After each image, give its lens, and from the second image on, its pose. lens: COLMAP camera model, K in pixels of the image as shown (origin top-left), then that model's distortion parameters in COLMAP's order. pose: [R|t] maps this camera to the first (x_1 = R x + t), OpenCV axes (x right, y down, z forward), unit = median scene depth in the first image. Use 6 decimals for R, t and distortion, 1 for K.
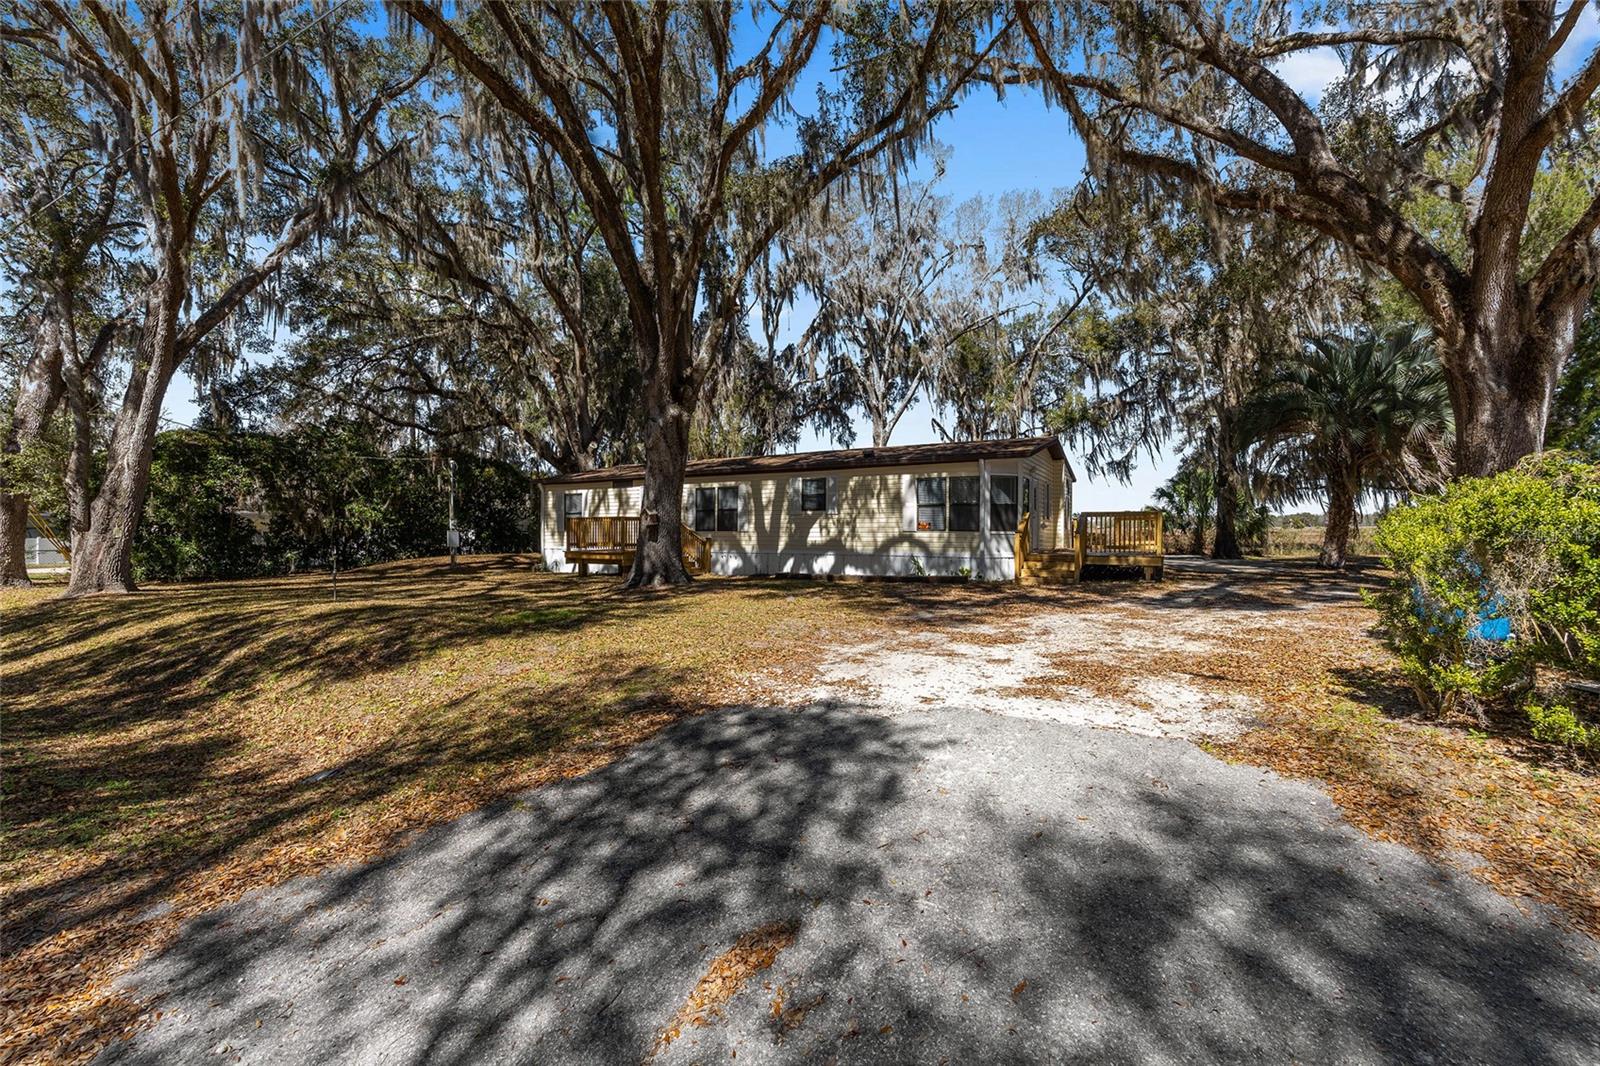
lens RADIAL K [[650.8, 0, 796.0], [0, 650.8, 534.6], [0, 0, 1]] dist [-0.002320, -0.000093]
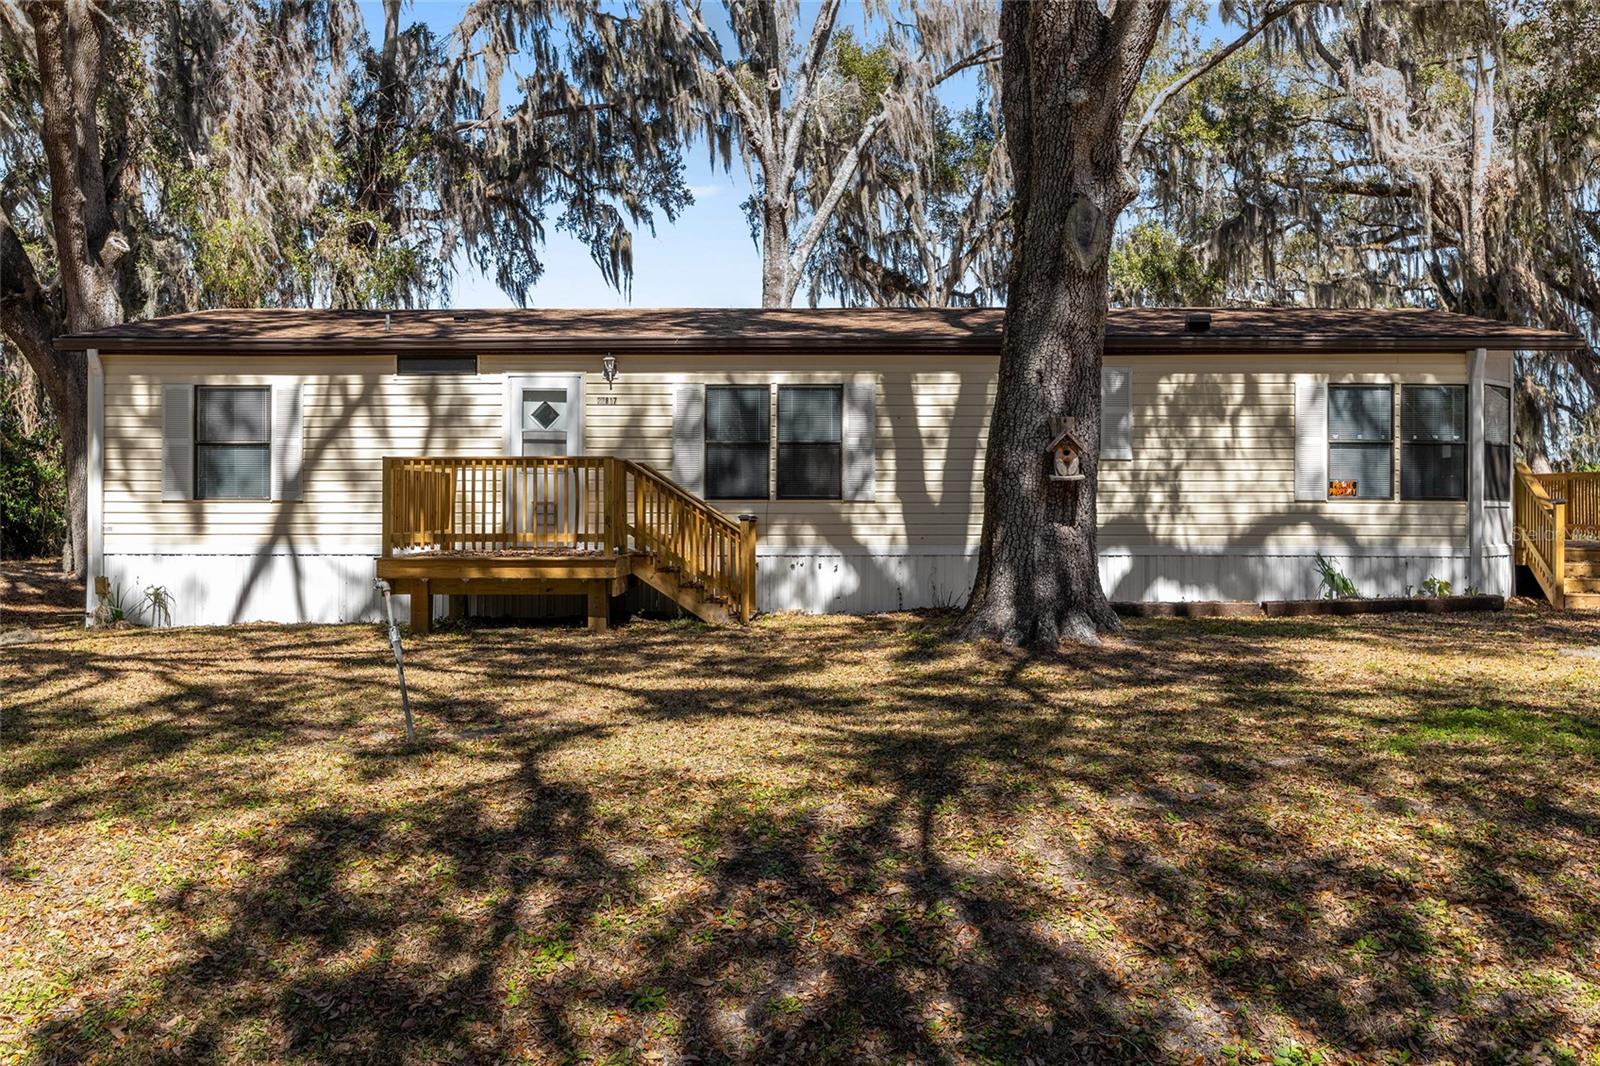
lens RADIAL K [[1574.4, 0, 802.1], [0, 1574.4, 526.3], [0, 0, 1]] dist [-0.002731, 0.000000]
pose [[0.872145, 0.000616, 0.489248, -0.617385], [0.000295, 0.999998, -0.001785, 0.014135], [-0.489248, 0.001701, 0.872143, 0.205530]]
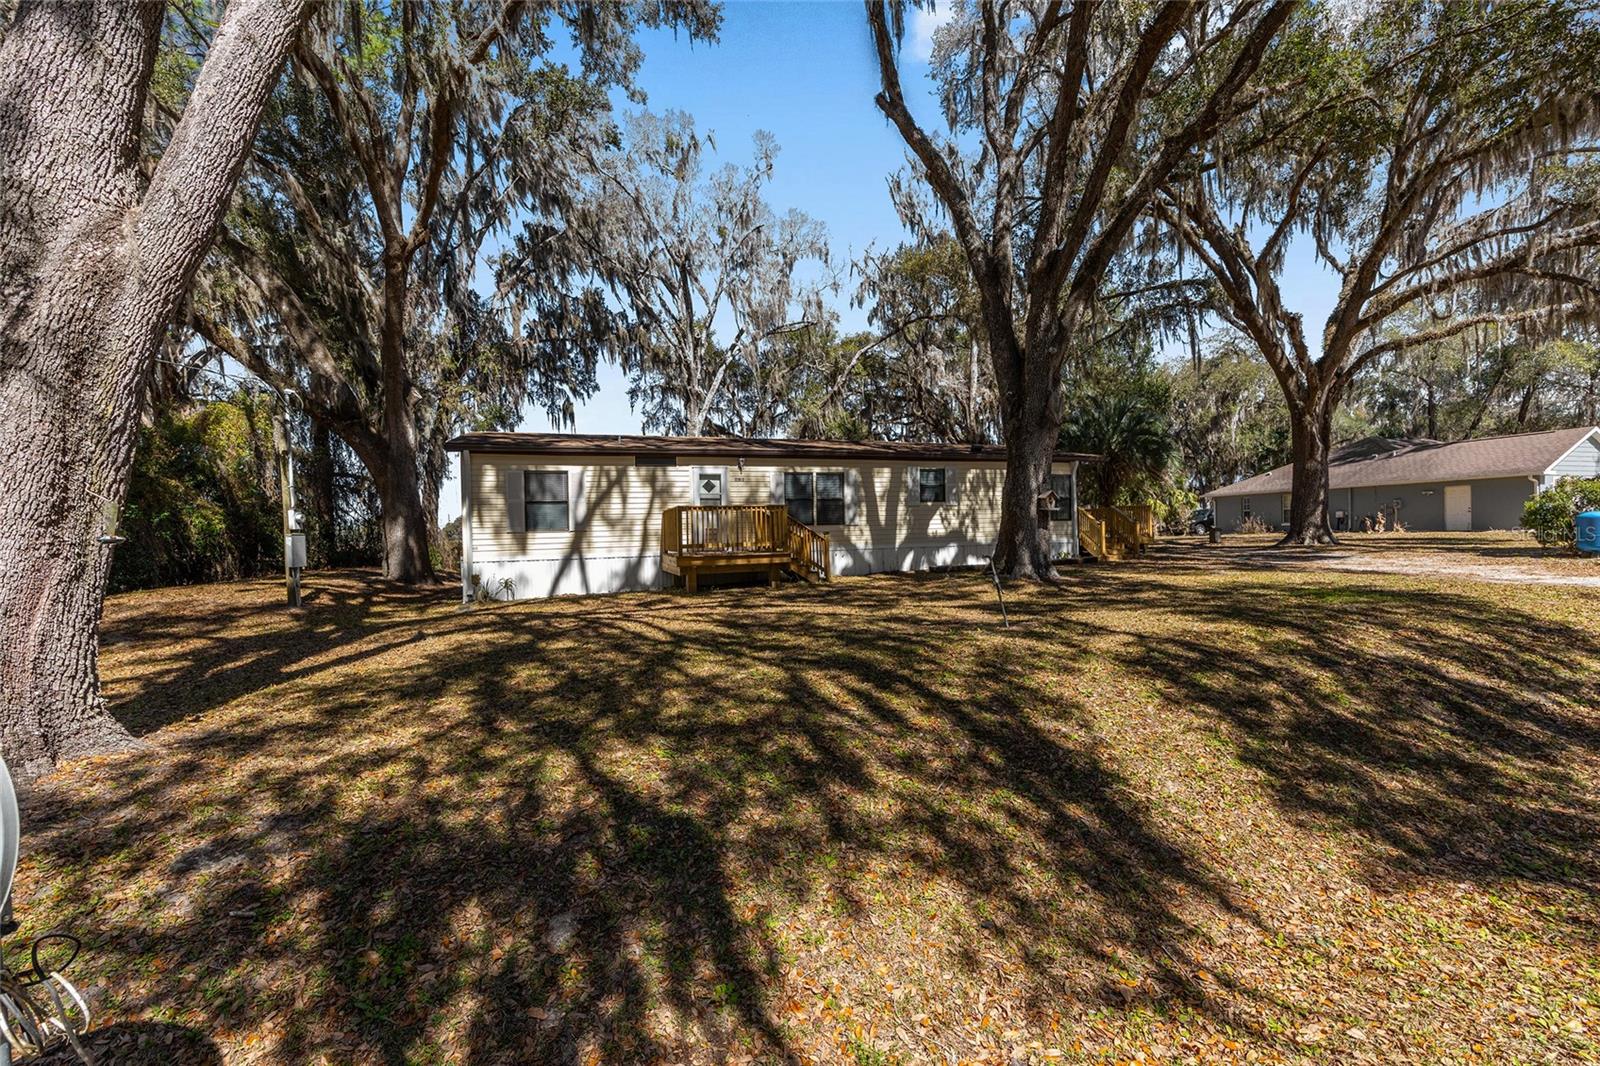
lens RADIAL K [[650.8, 0, 799.4], [0, 650.8, 542.9], [0, 0, 1]] dist [-0.002320, -0.000093]
pose [[0.647254, -0.028910, 0.761726, -0.847797], [0.025178, 0.999546, 0.016541, 0.003321], [-0.761858, 0.008472, 0.647688, 0.527086]]
